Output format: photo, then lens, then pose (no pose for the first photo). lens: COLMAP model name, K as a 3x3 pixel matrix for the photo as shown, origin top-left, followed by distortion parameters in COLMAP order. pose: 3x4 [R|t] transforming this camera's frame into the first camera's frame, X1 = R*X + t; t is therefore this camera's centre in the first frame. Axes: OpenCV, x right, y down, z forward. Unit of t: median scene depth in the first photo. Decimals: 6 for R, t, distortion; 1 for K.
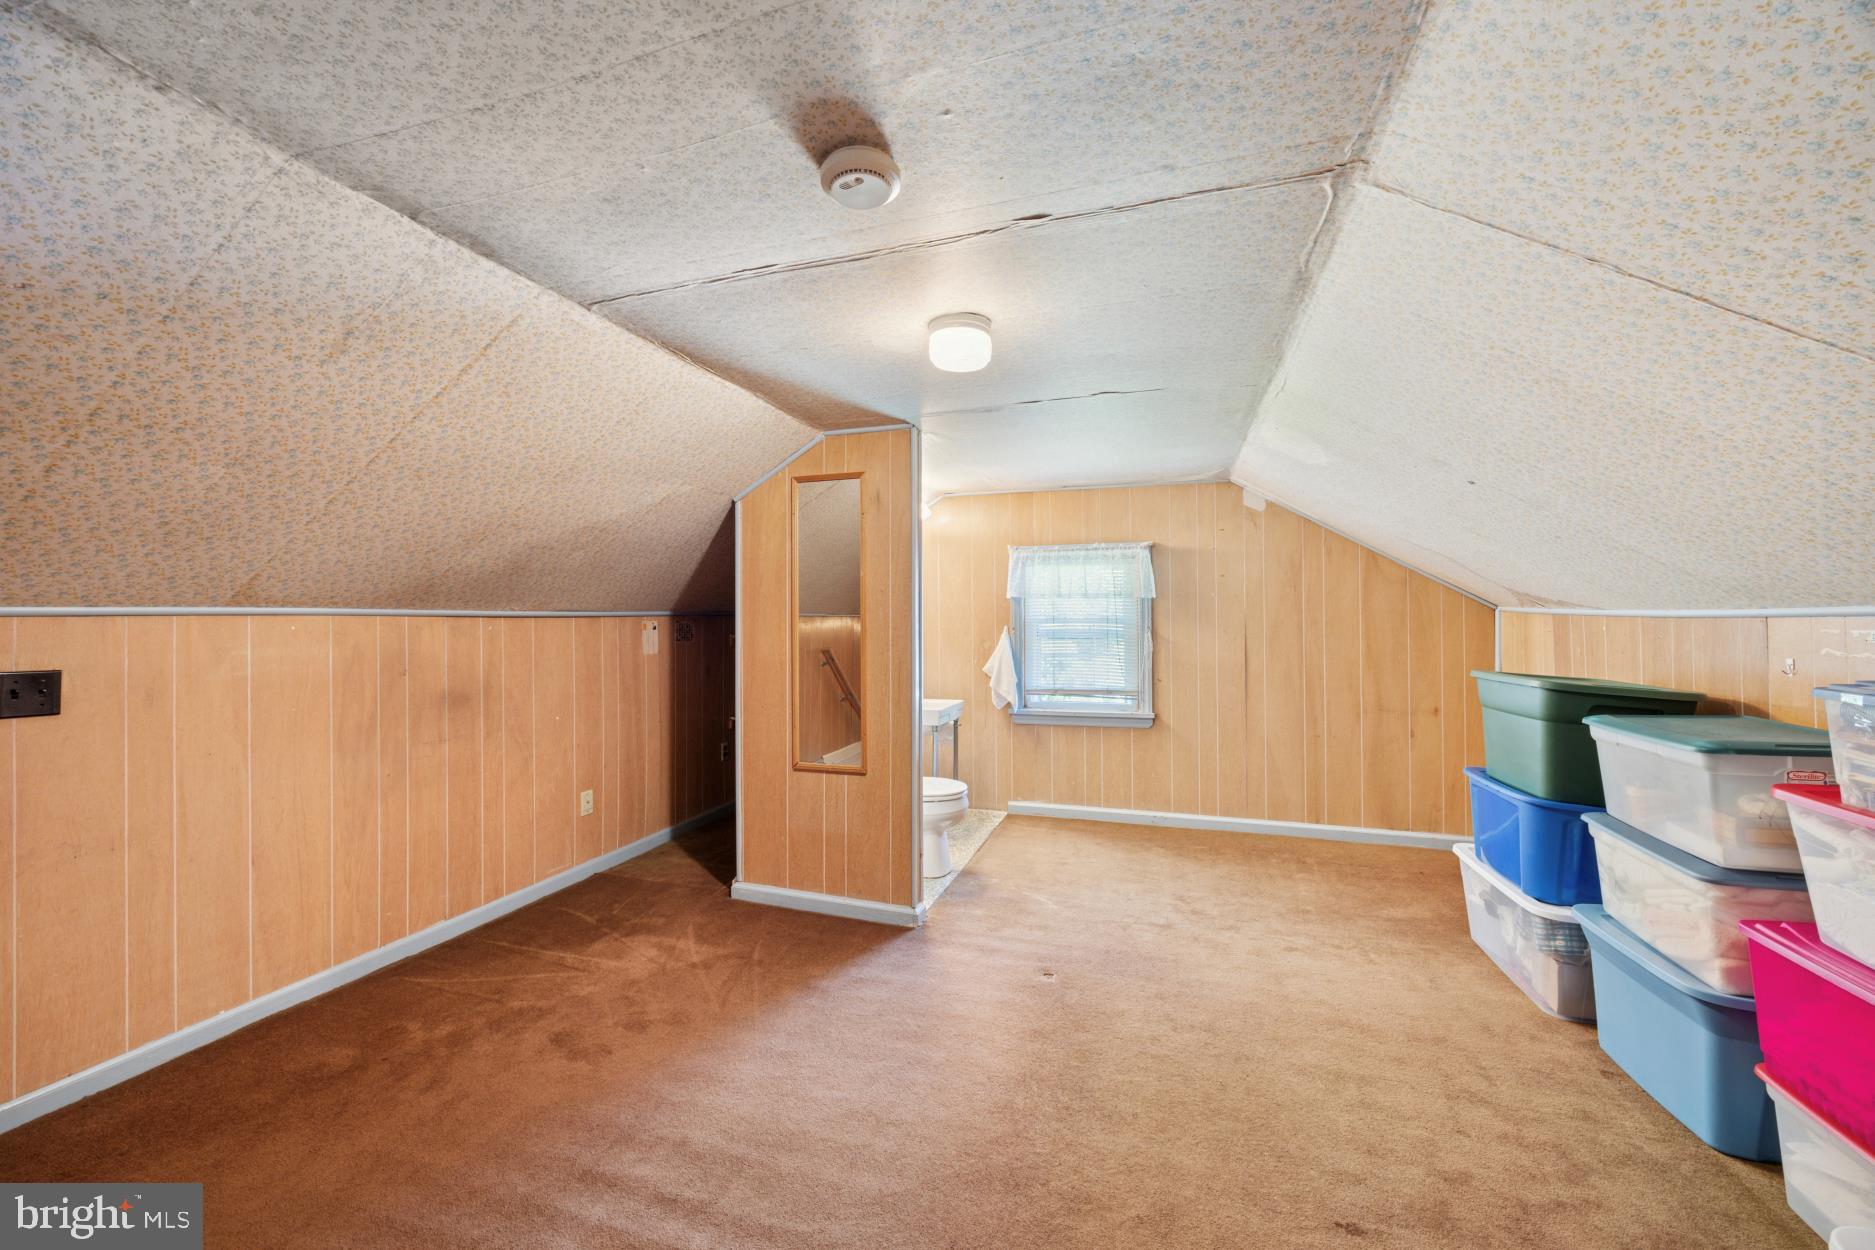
lens RADIAL K [[722.9, 0, 939.7], [0, 722.9, 620.0], [0, 0, 1]] dist [-0.000329, 0.000051]
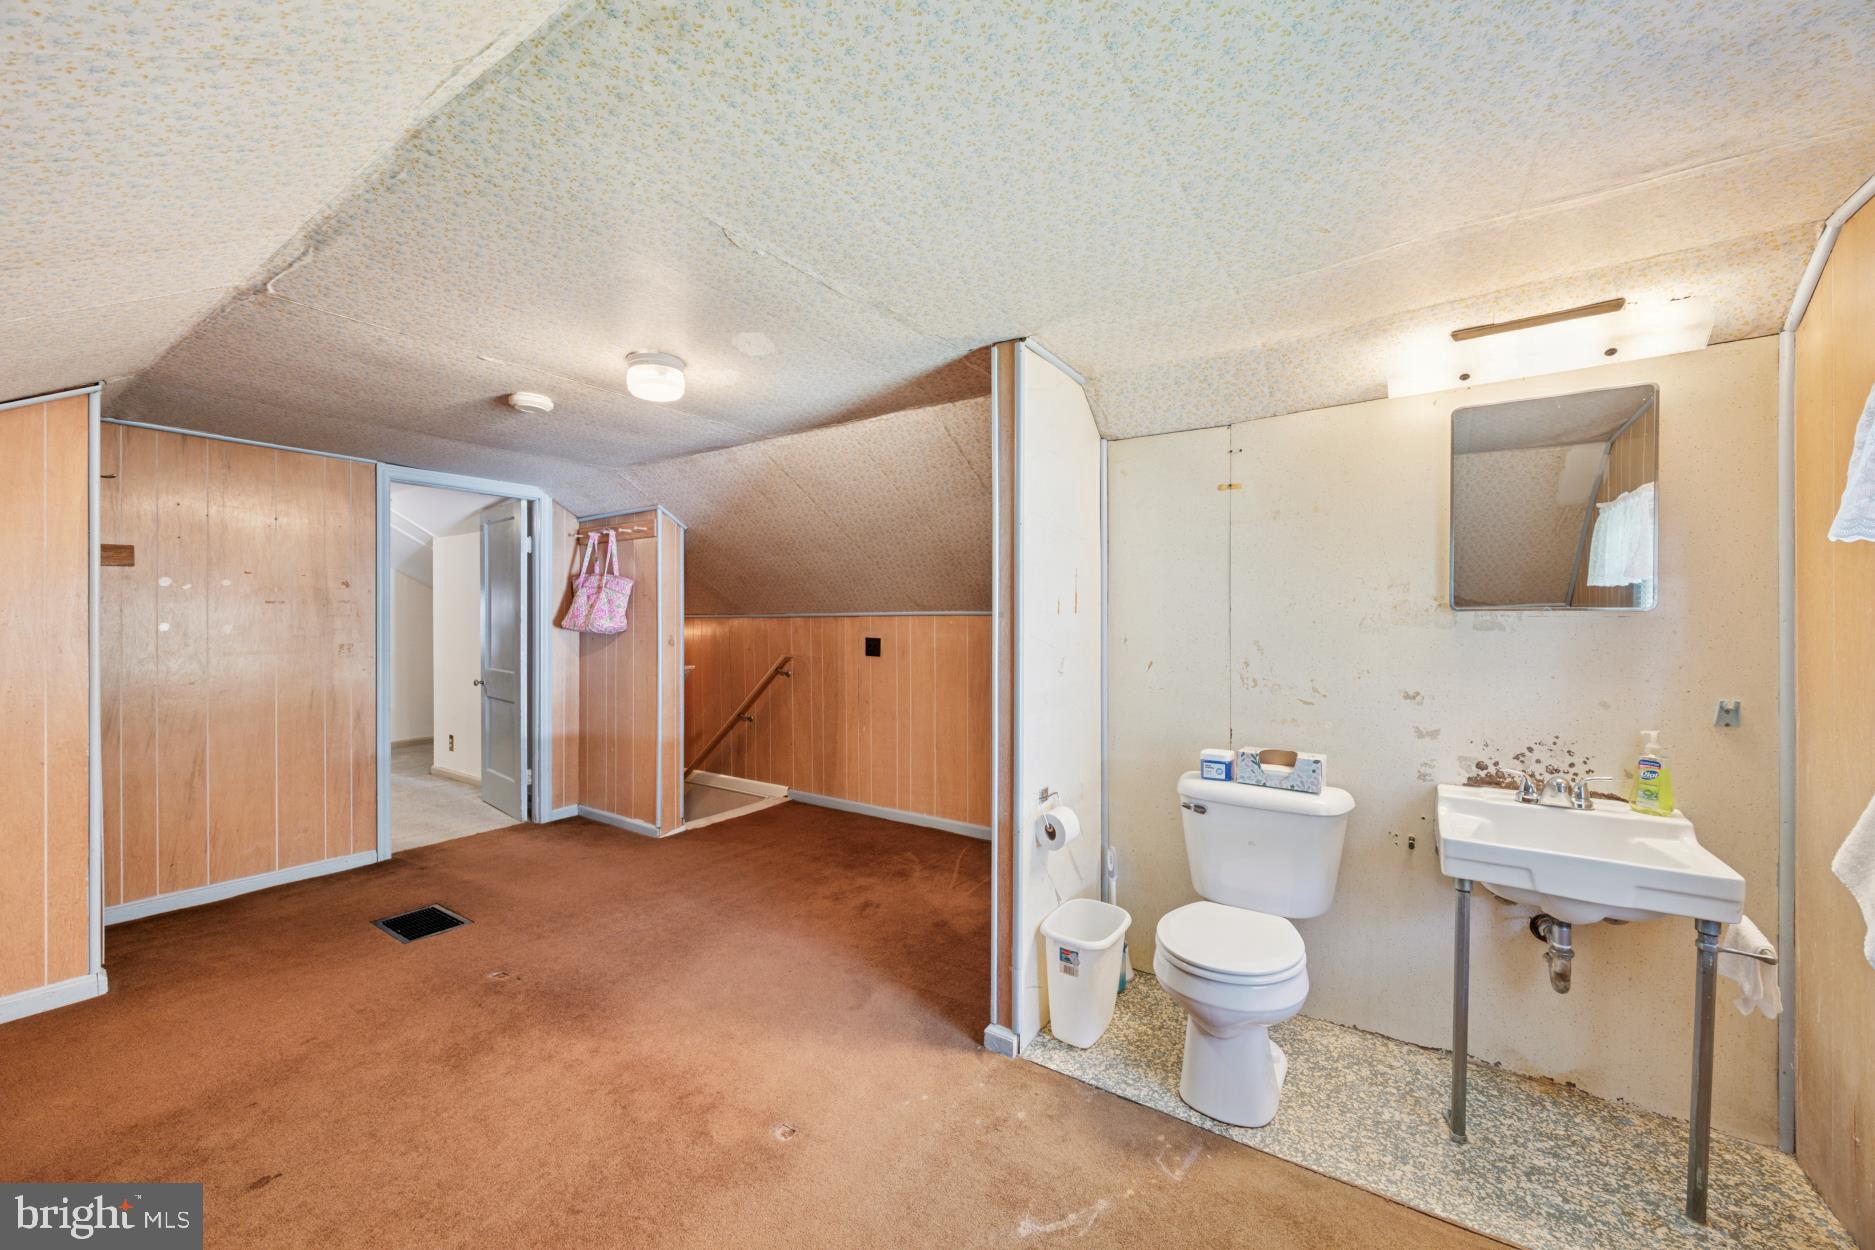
lens RADIAL K [[722.9, 0, 939.7], [0, 722.9, 620.0], [0, 0, 1]] dist [-0.000329, 0.000051]
pose [[-0.276311, -0.000666, -0.961068, 0.973842], [-0.006602, 0.999977, 0.001206, 0.003661], [0.961046, 0.006678, -0.276309, 1.686658]]
